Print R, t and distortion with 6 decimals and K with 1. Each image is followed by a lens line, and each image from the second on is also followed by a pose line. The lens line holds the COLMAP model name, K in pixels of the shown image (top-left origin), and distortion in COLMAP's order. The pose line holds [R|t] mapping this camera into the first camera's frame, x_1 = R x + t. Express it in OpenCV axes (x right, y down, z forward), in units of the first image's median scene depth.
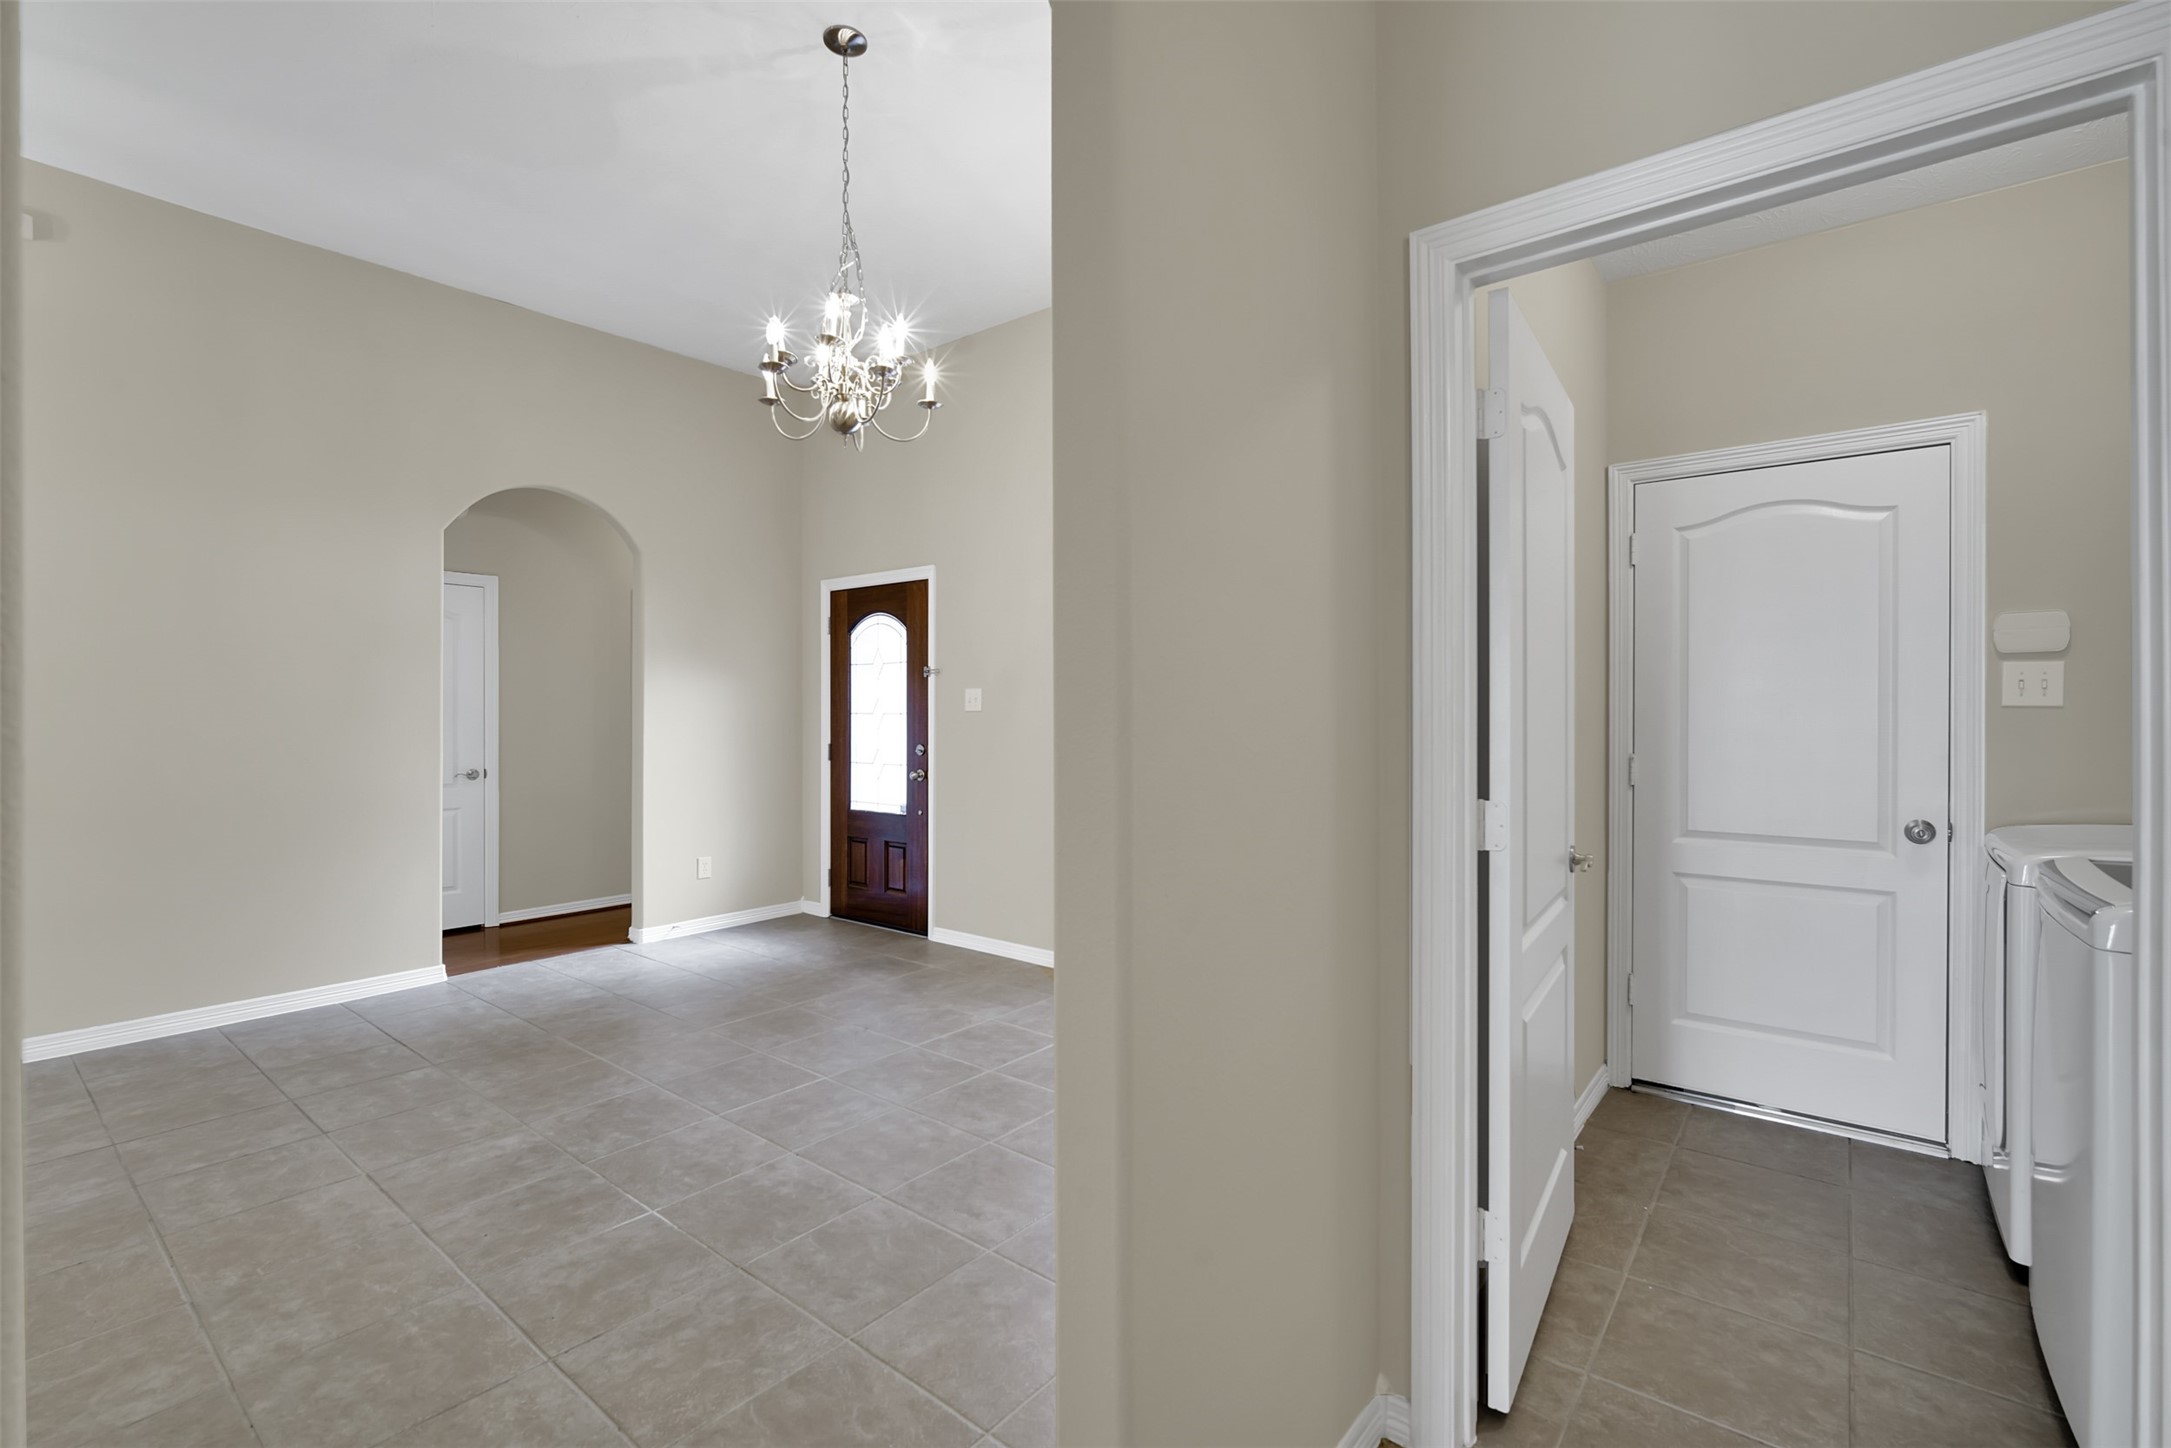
lens RADIAL K [[842.4, 0, 1084.2], [0, 842.4, 721.0], [0, 0, 1]] dist [-0.012236, 0.002163]
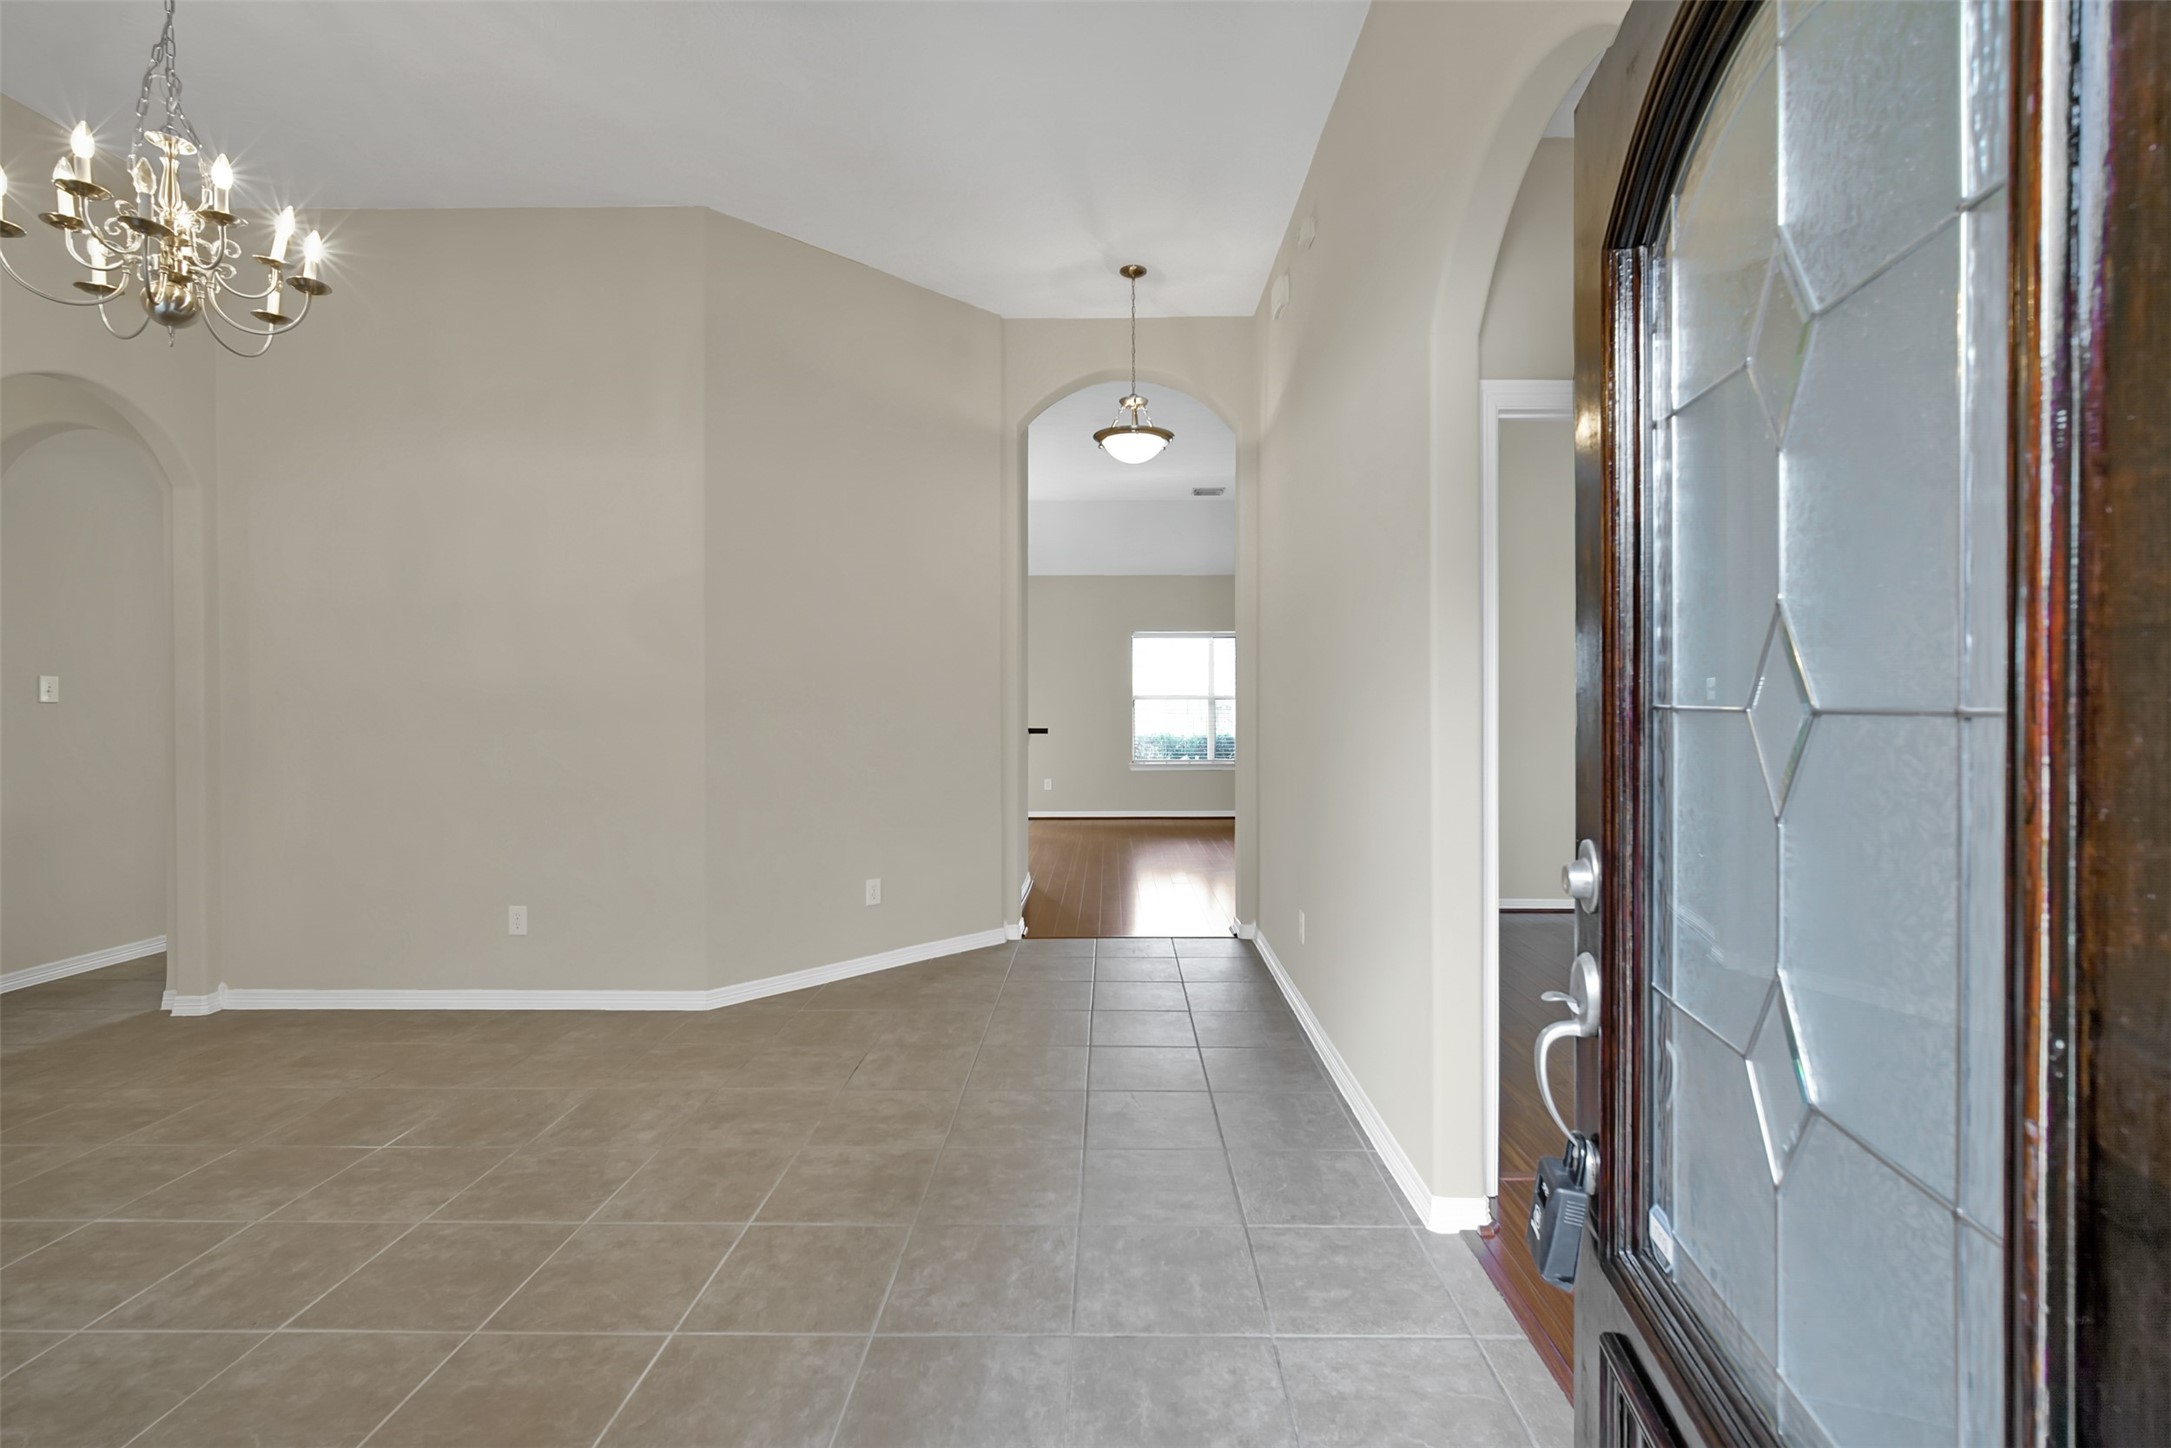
lens RADIAL K [[940.2, 0, 1081.5], [0, 940.2, 693.8], [0, 0, 1]] dist [-0.010902, 0.004161]
pose [[-0.790264, -0.001826, -0.612763, -0.392612], [-0.003869, 0.999990, 0.002009, -0.022578], [0.612754, 0.003958, -0.790264, 2.065717]]
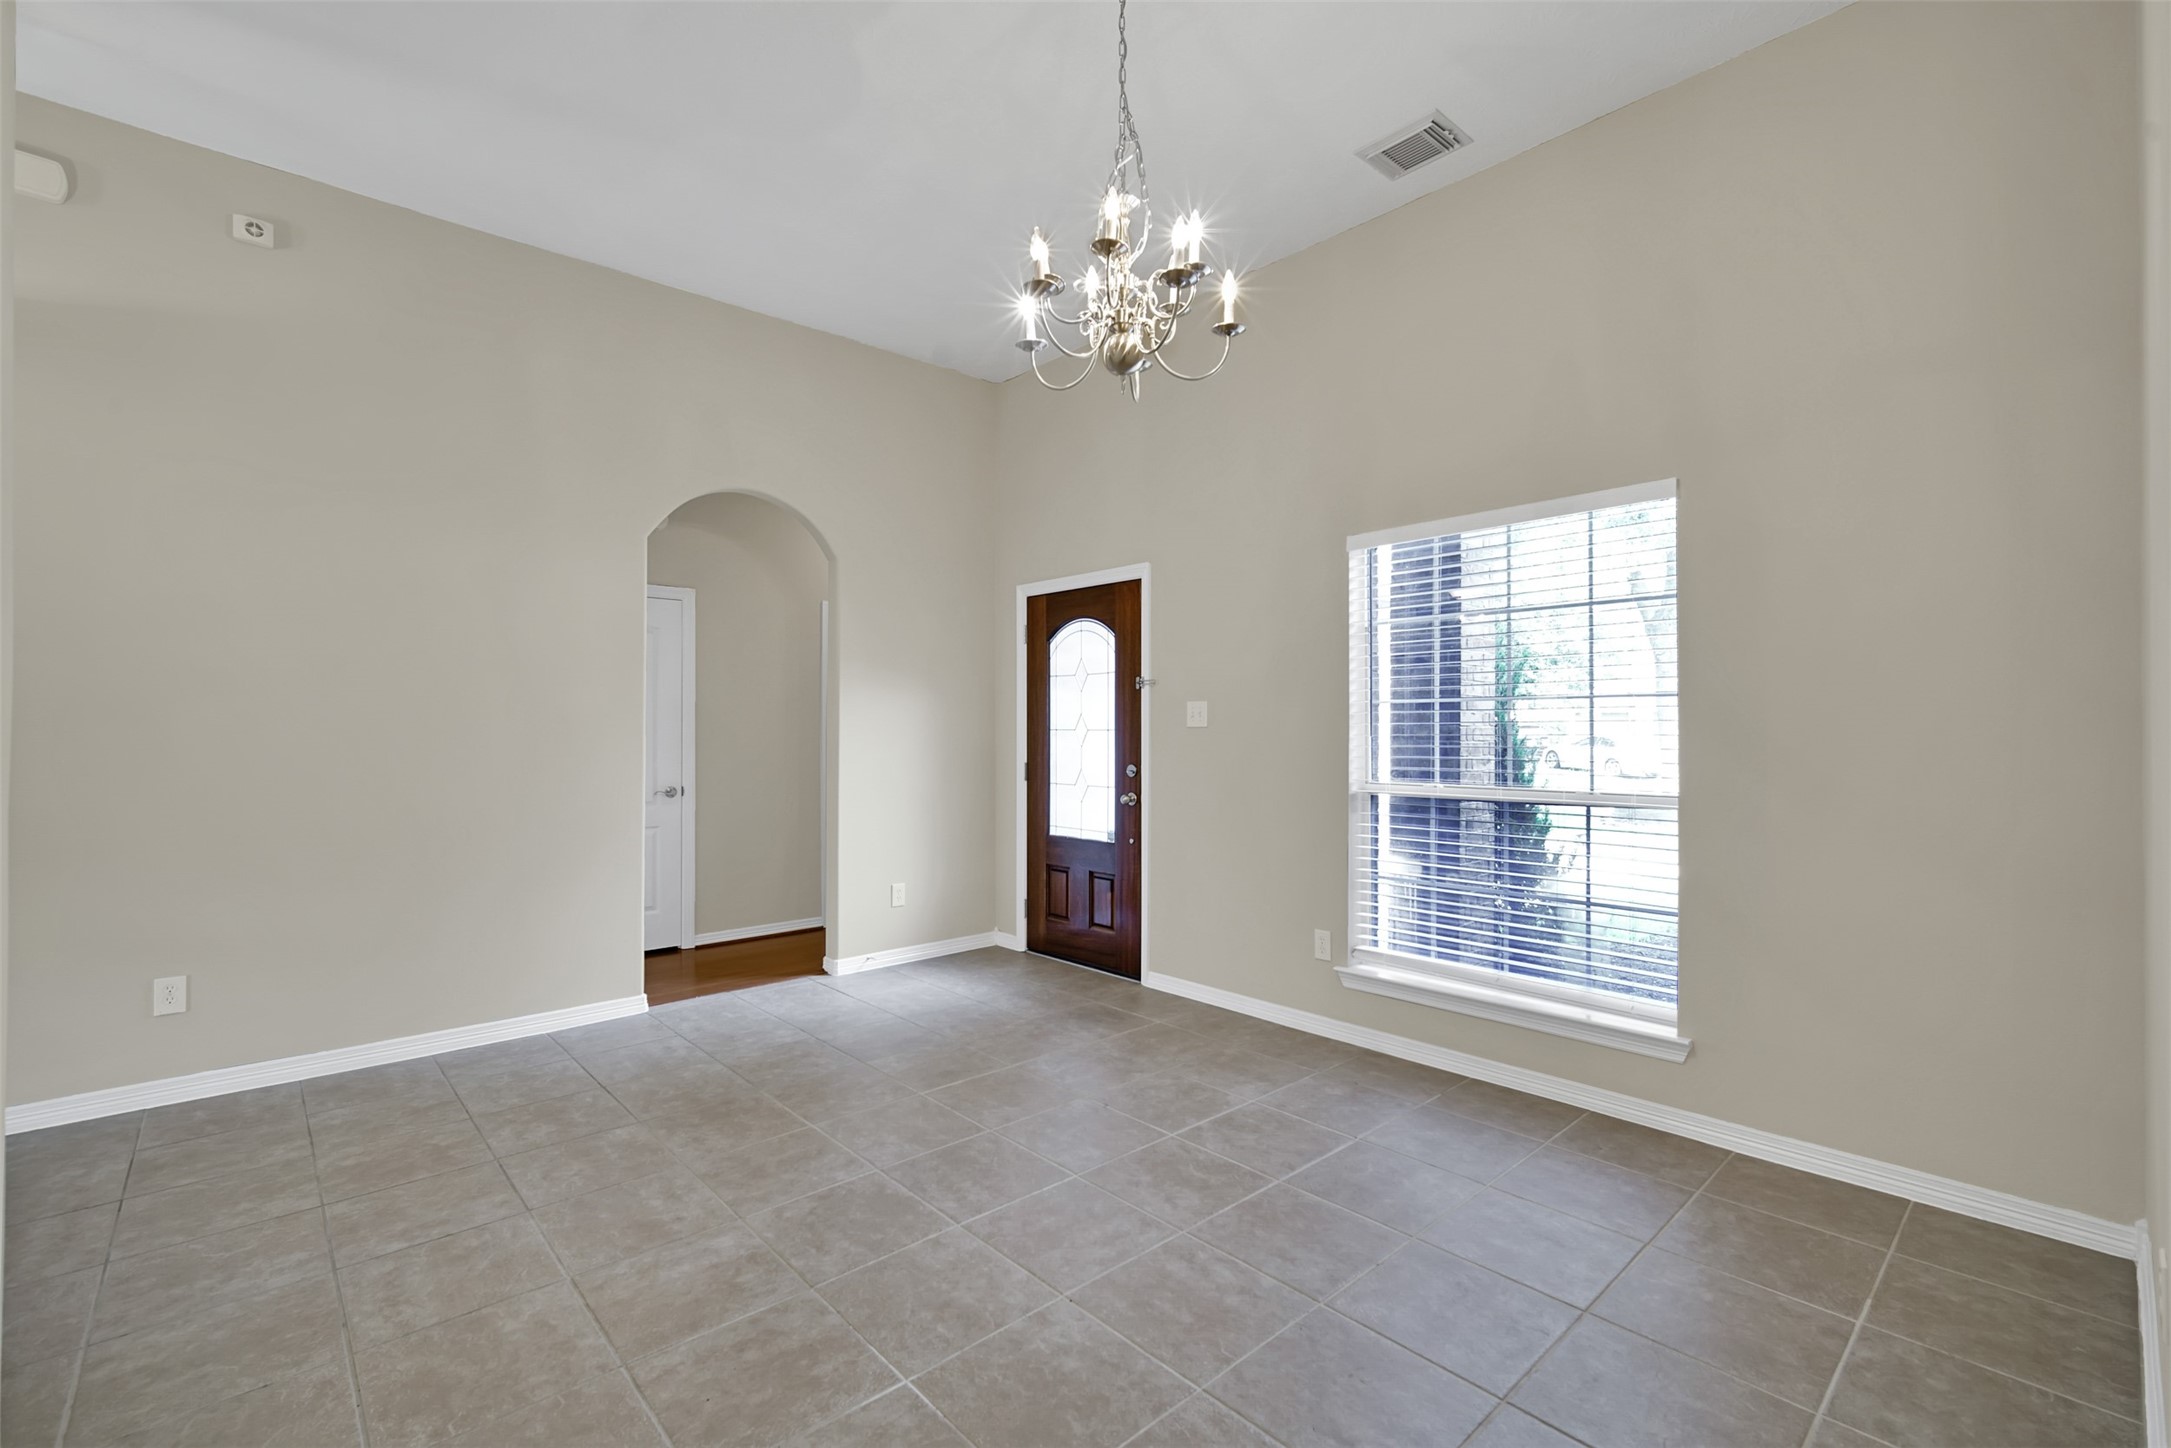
lens RADIAL K [[842.4, 0, 1091.0], [0, 842.4, 730.3], [0, 0, 1]] dist [-0.012236, 0.002163]
pose [[0.987663, -0.000261, -0.156593, -0.184842], [-0.000973, 0.999969, -0.007805, -0.002105], [0.156590, 0.007861, 0.987632, 0.215149]]
